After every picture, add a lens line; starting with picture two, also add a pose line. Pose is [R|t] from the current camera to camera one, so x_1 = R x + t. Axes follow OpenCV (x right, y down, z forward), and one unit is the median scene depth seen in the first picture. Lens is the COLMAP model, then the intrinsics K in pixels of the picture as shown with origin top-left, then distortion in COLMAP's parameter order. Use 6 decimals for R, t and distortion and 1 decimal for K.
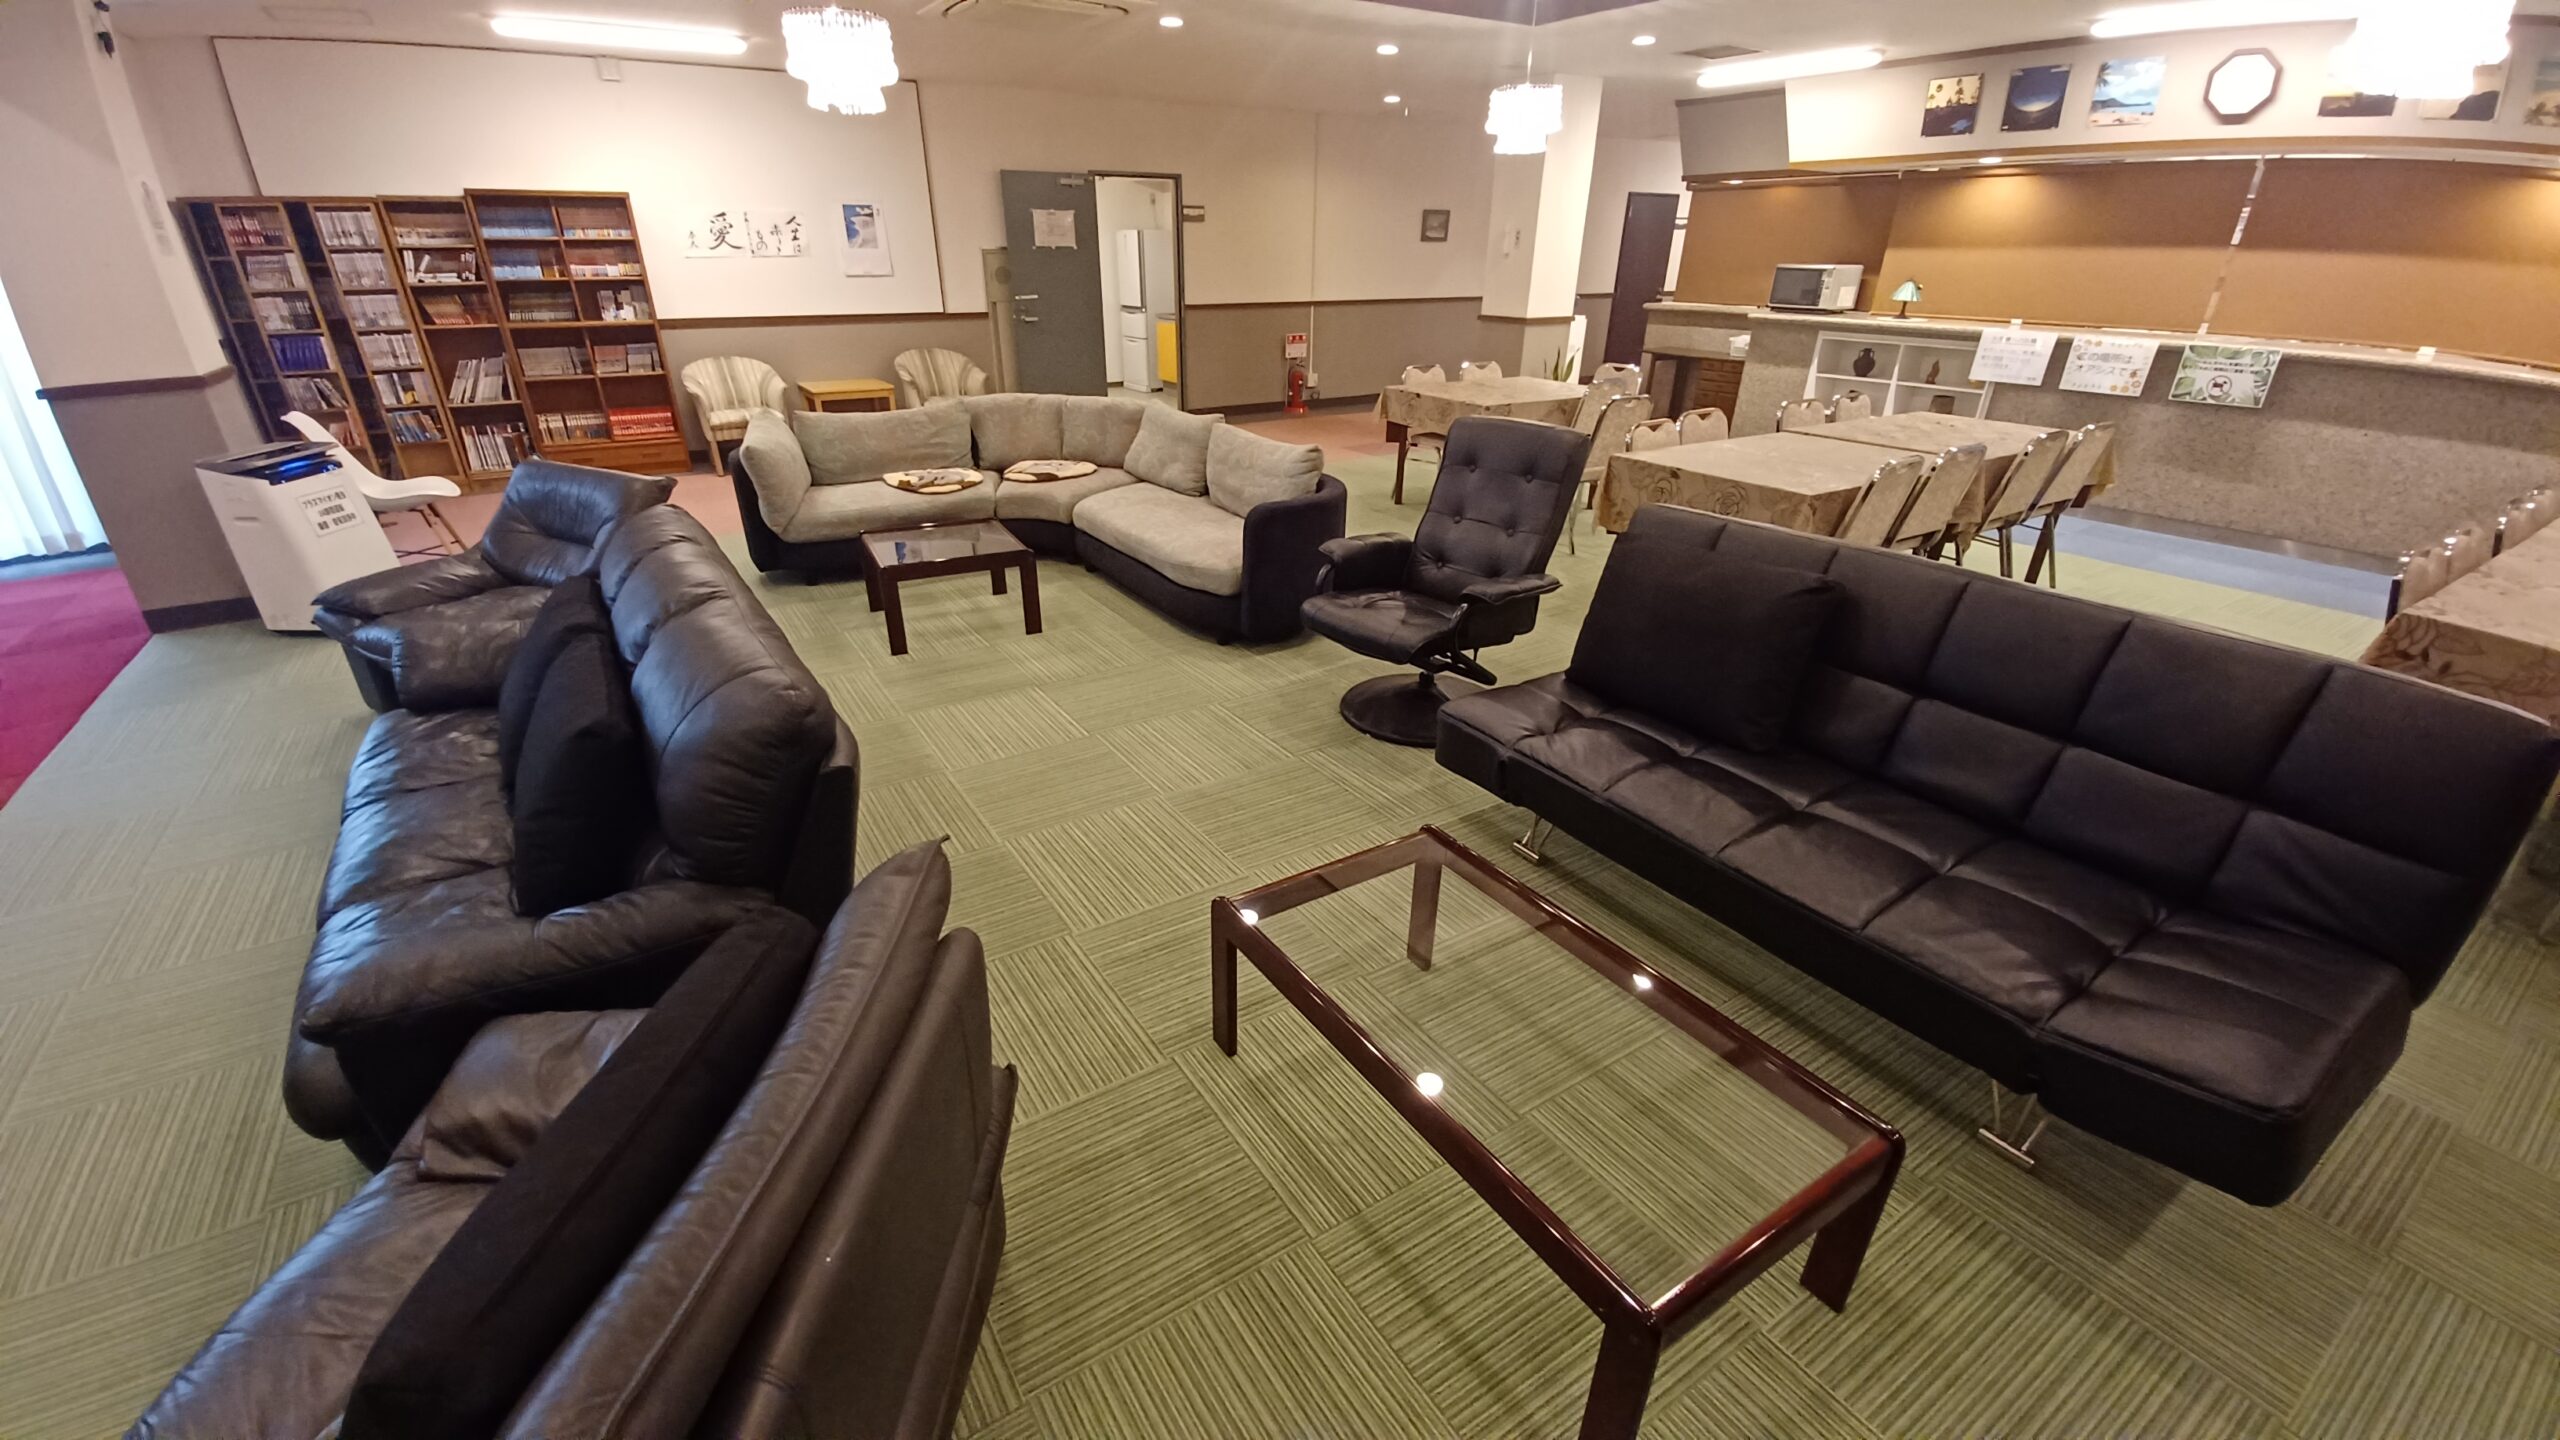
lens RADIAL K [[1008.9, 0, 1232.1], [0, 1008.9, 725.8], [0, 0, 1]] dist [0.032433, -0.024122]
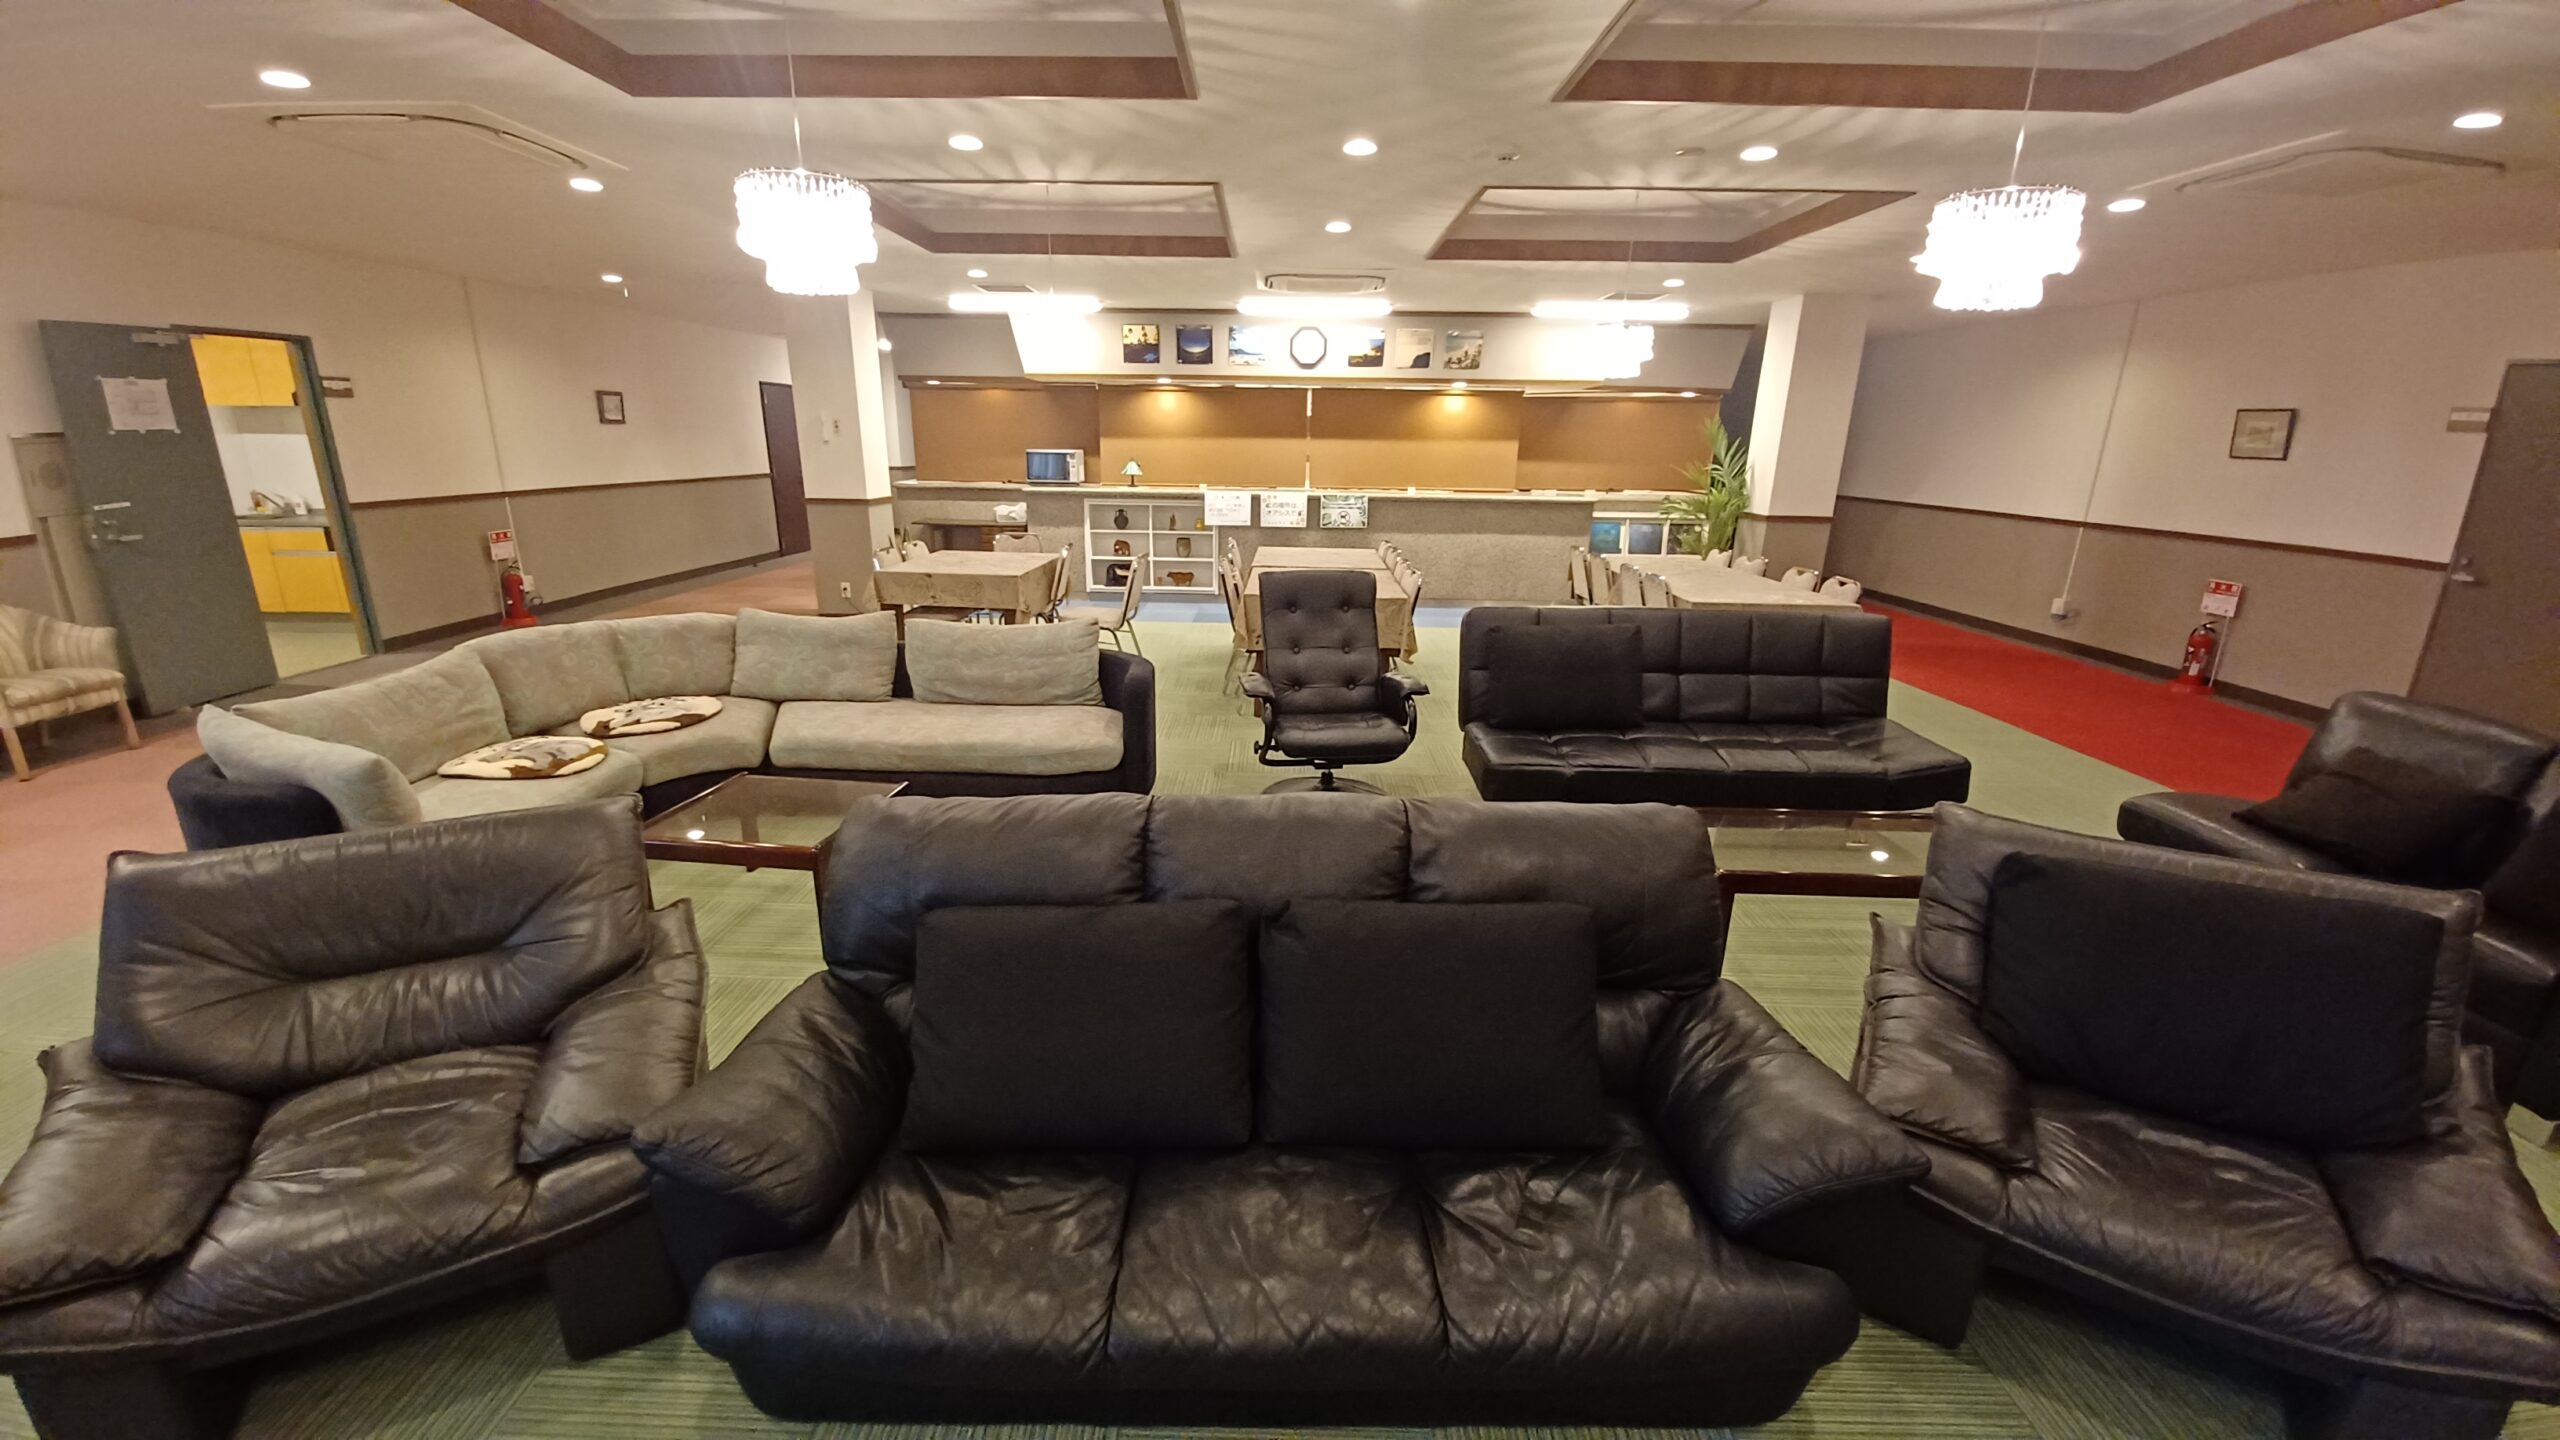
lens RADIAL K [[1022.0, 0, 1248.8], [0, 1022.0, 737.3], [0, 0, 1]] dist [-0.012802, -0.000288]
pose [[0.549810, -0.233068, 0.802115, -0.421836], [0.344159, 0.938194, 0.036704, -0.084239], [-0.761094, 0.255875, 0.596041, 0.159559]]
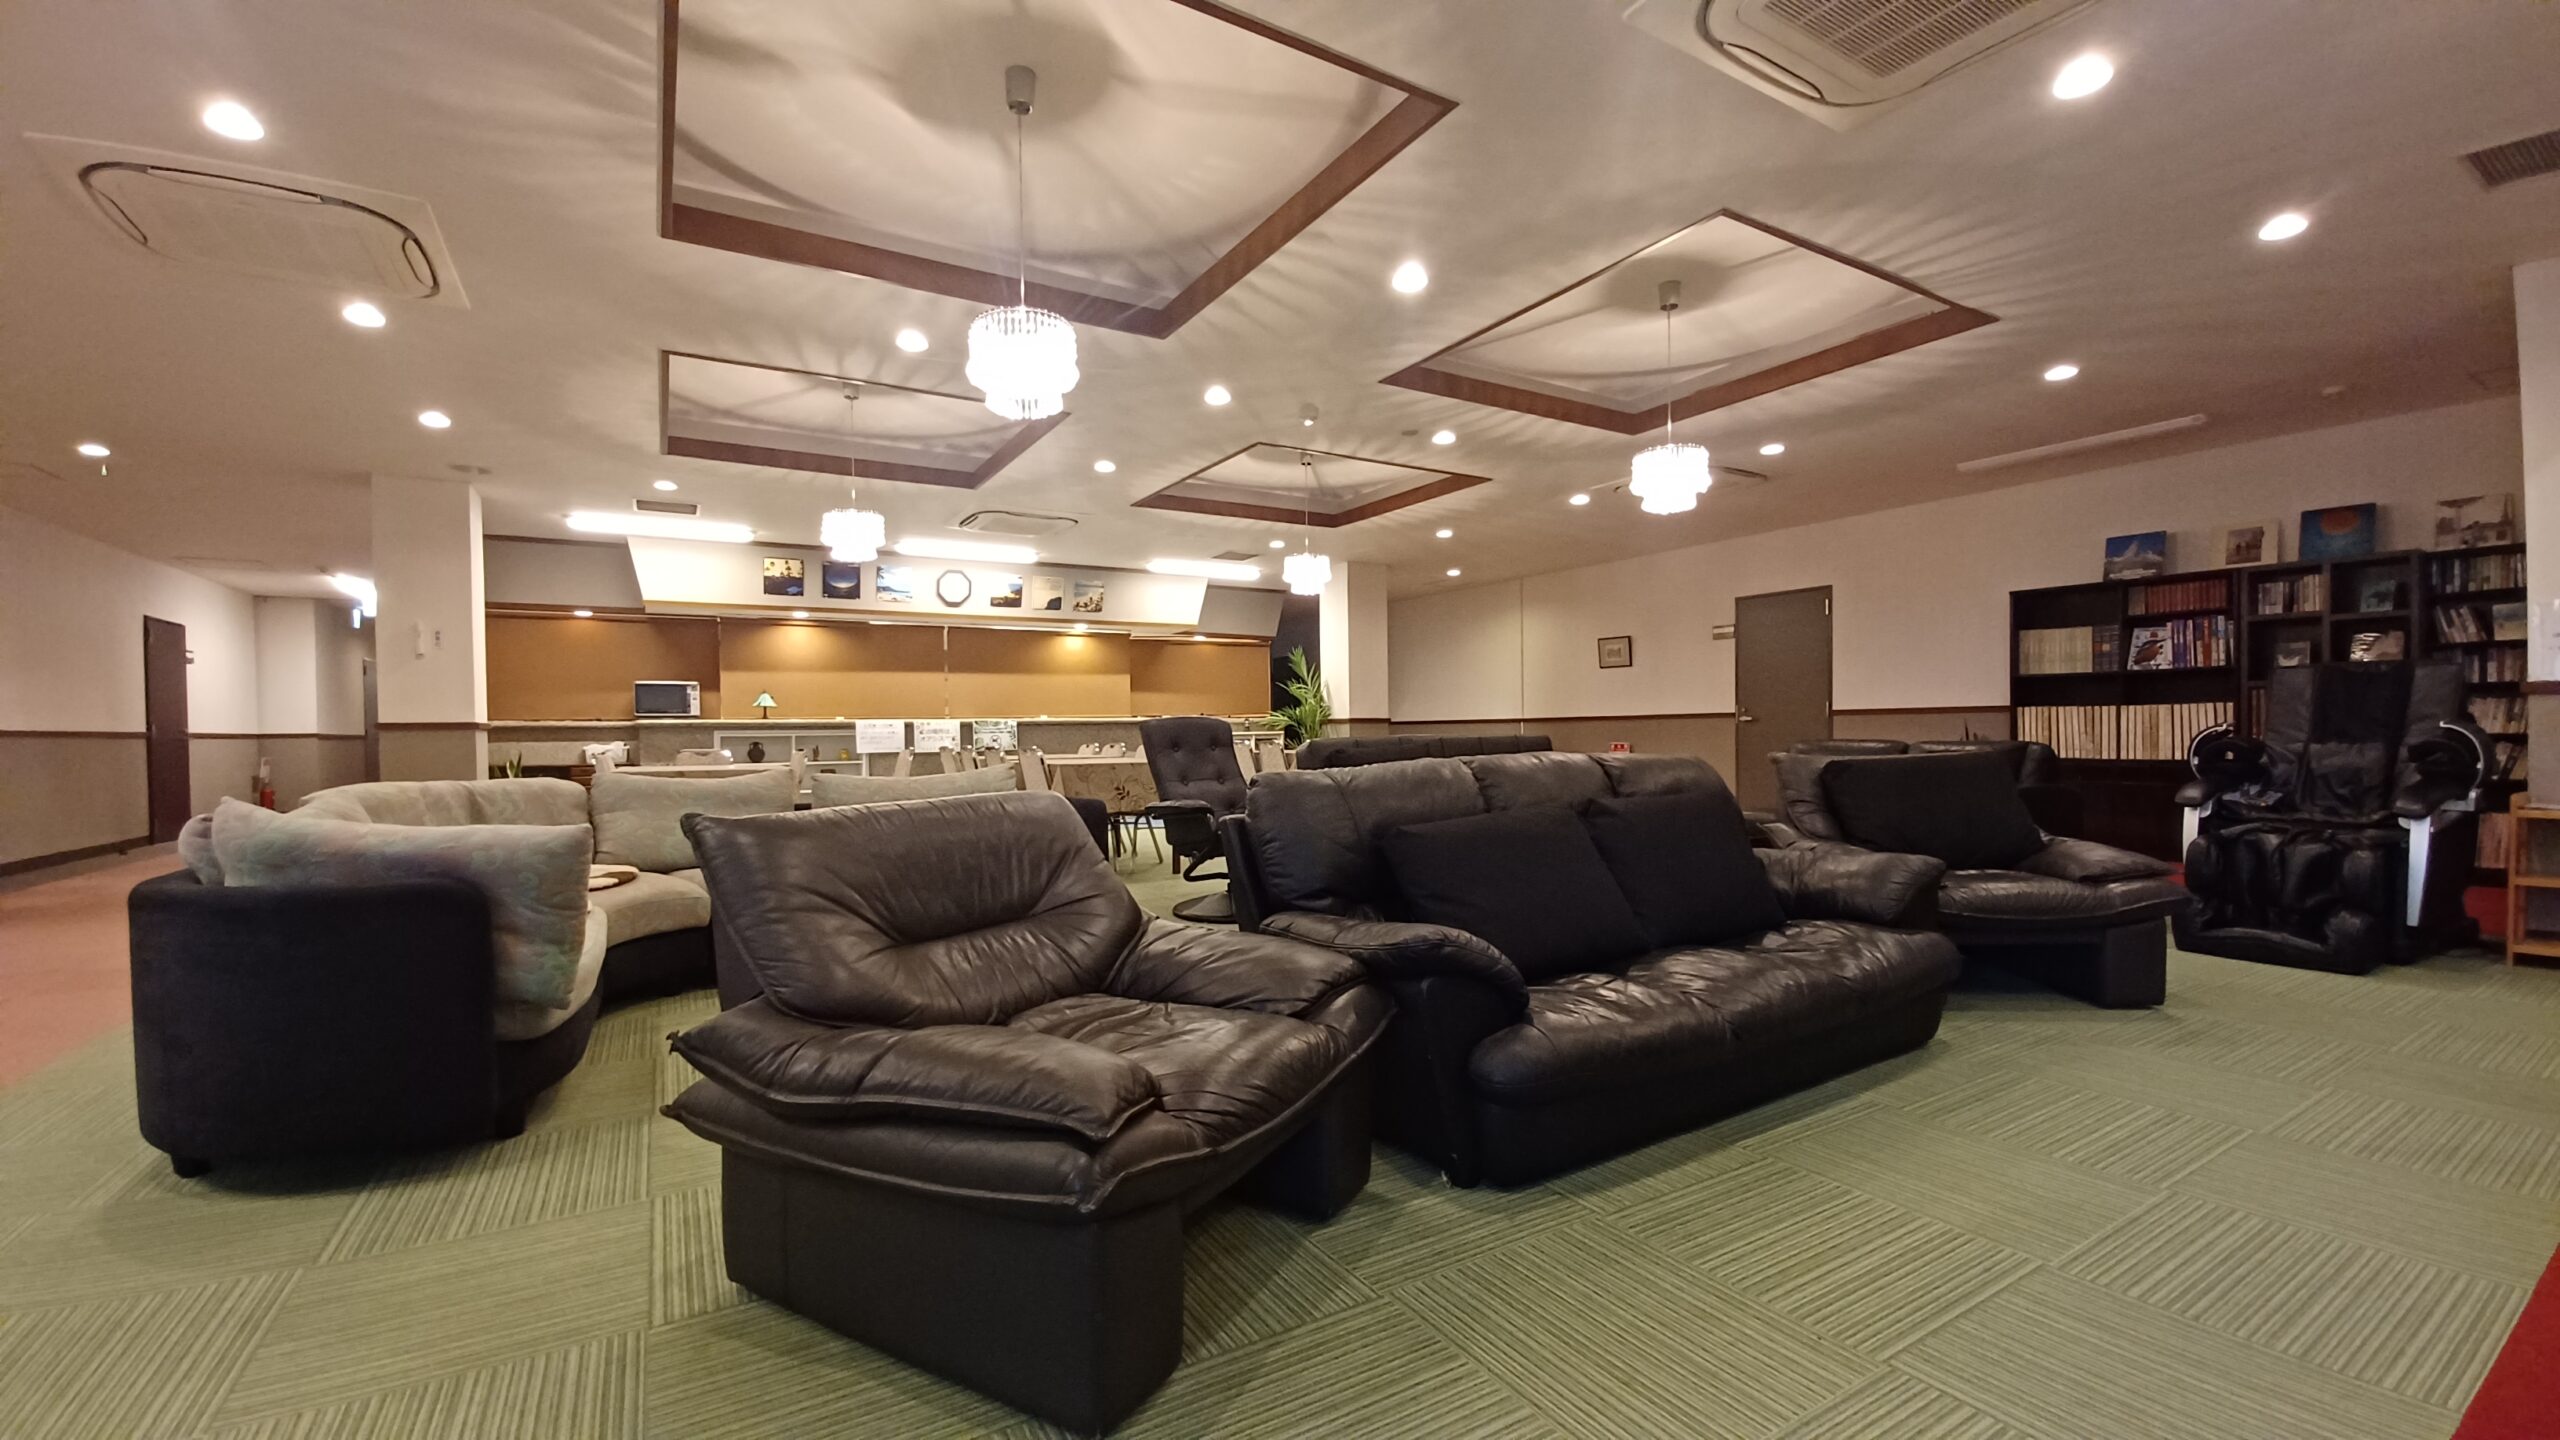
lens RADIAL K [[1022.0, 0, 1248.8], [0, 1022.0, 737.3], [0, 0, 1]] dist [-0.012802, -0.000288]
pose [[0.024512, -0.008302, 0.999665, -0.612130], [0.436247, 0.899821, -0.003224, -0.108245], [-0.899493, 0.436180, 0.025678, 0.425133]]
